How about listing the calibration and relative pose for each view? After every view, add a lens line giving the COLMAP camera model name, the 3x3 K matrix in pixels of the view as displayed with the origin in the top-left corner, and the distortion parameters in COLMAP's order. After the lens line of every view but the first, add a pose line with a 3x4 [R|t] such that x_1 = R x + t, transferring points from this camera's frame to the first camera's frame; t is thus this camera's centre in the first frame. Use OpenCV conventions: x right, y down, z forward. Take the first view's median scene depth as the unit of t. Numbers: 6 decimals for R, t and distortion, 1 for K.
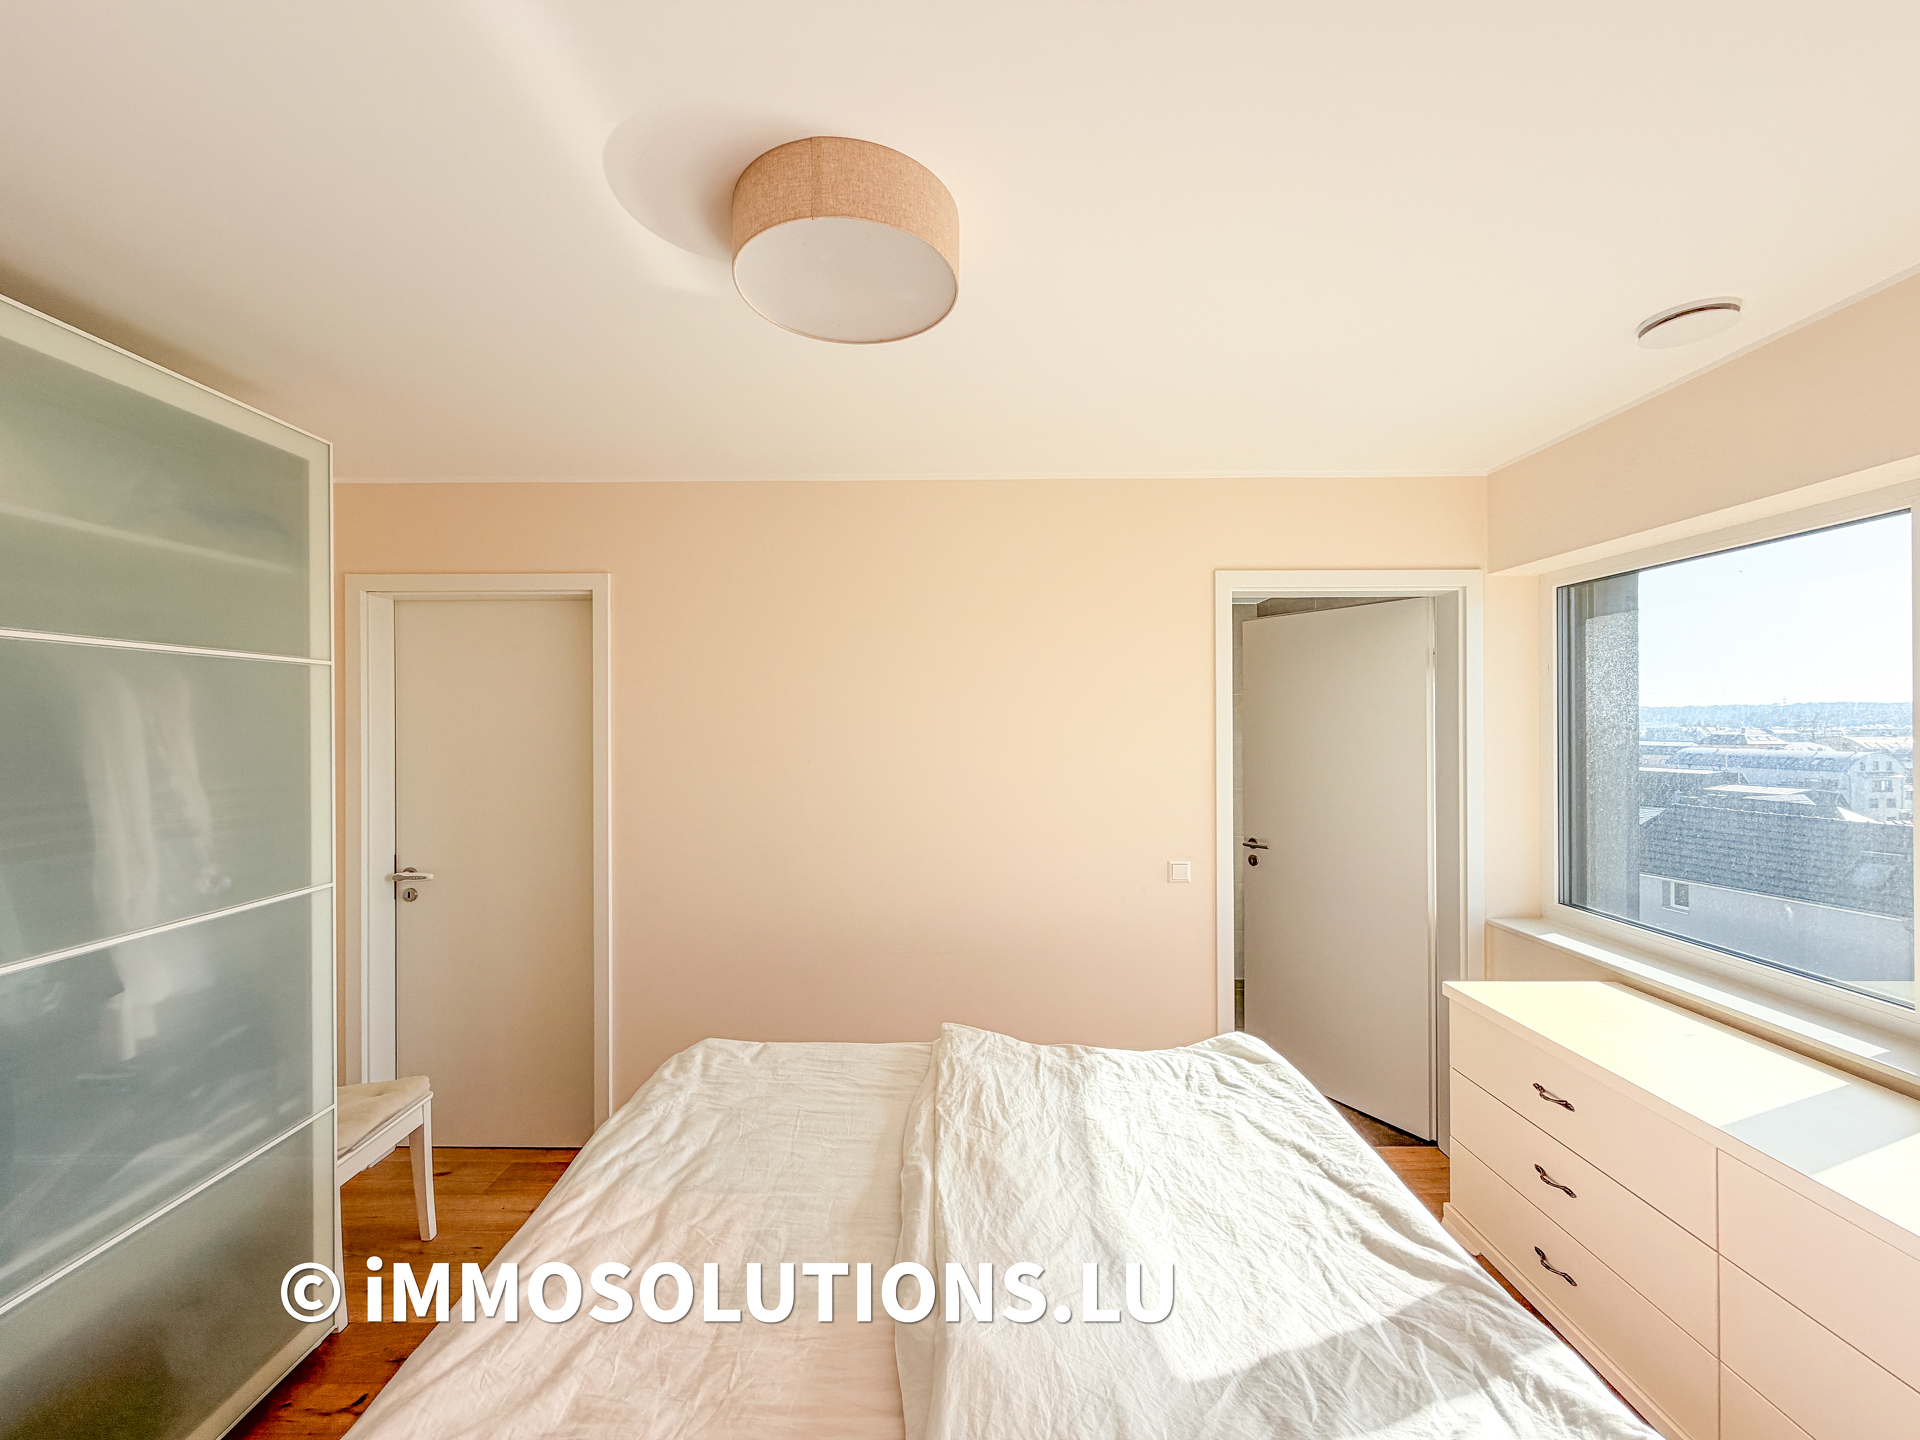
lens RADIAL K [[772.1, 0, 958.0], [0, 772.1, 721.3], [0, 0, 1]] dist [0.001967, 0.000288]
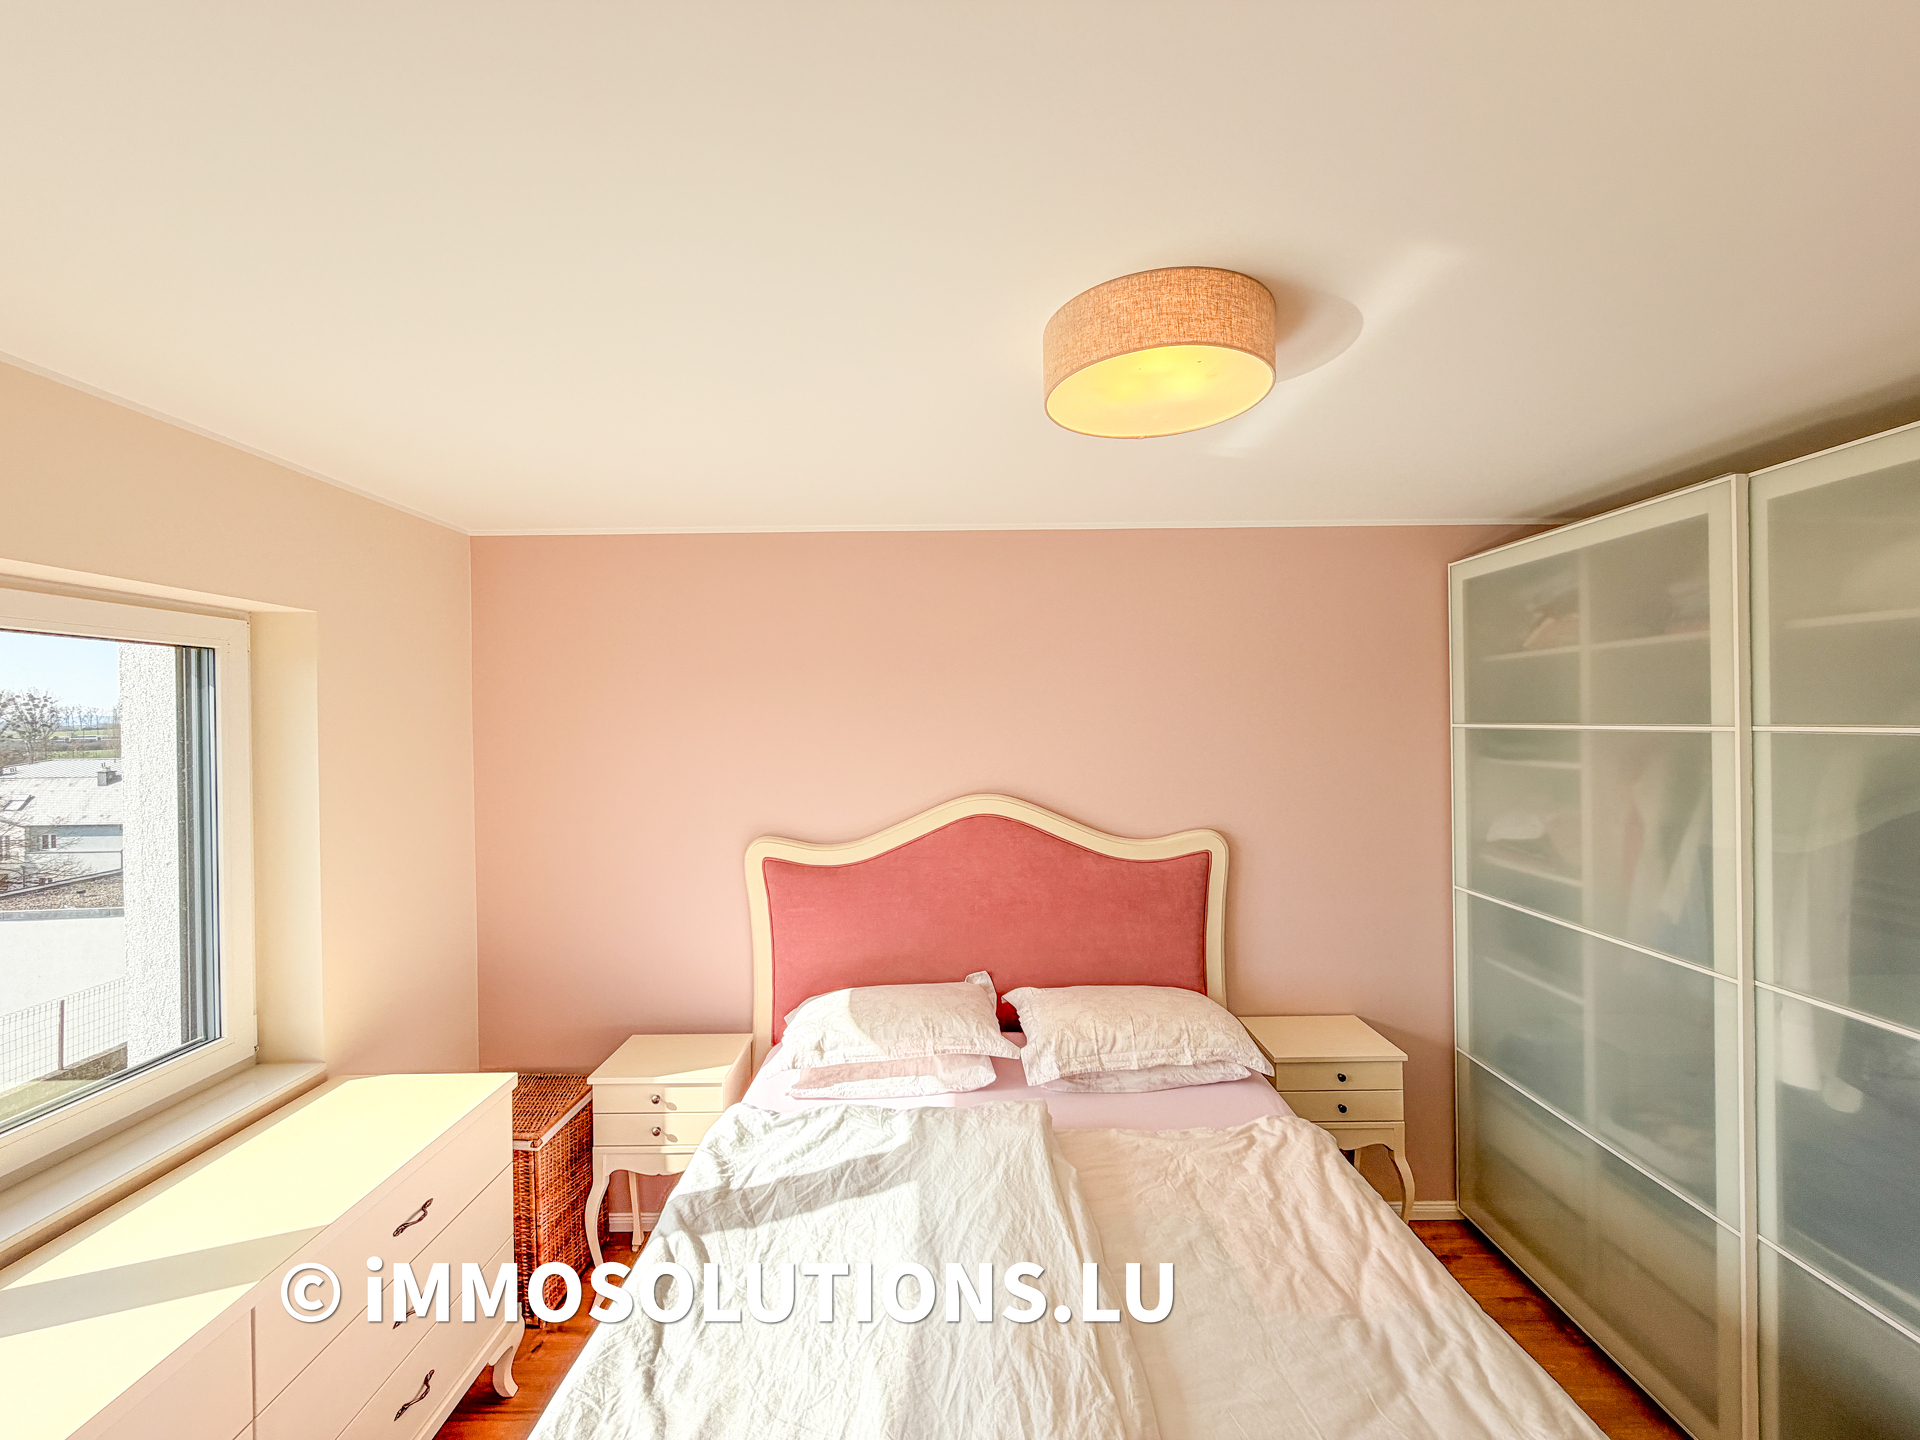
lens RADIAL K [[772.1, 0, 959.3], [0, 772.1, 719.7], [0, 0, 1]] dist [0.001967, 0.000288]
pose [[-0.999823, 0.018192, -0.004869, 0.117948], [0.018196, 0.999834, -0.000765, -0.137623], [0.004854, -0.000854, -0.999988, 1.890079]]
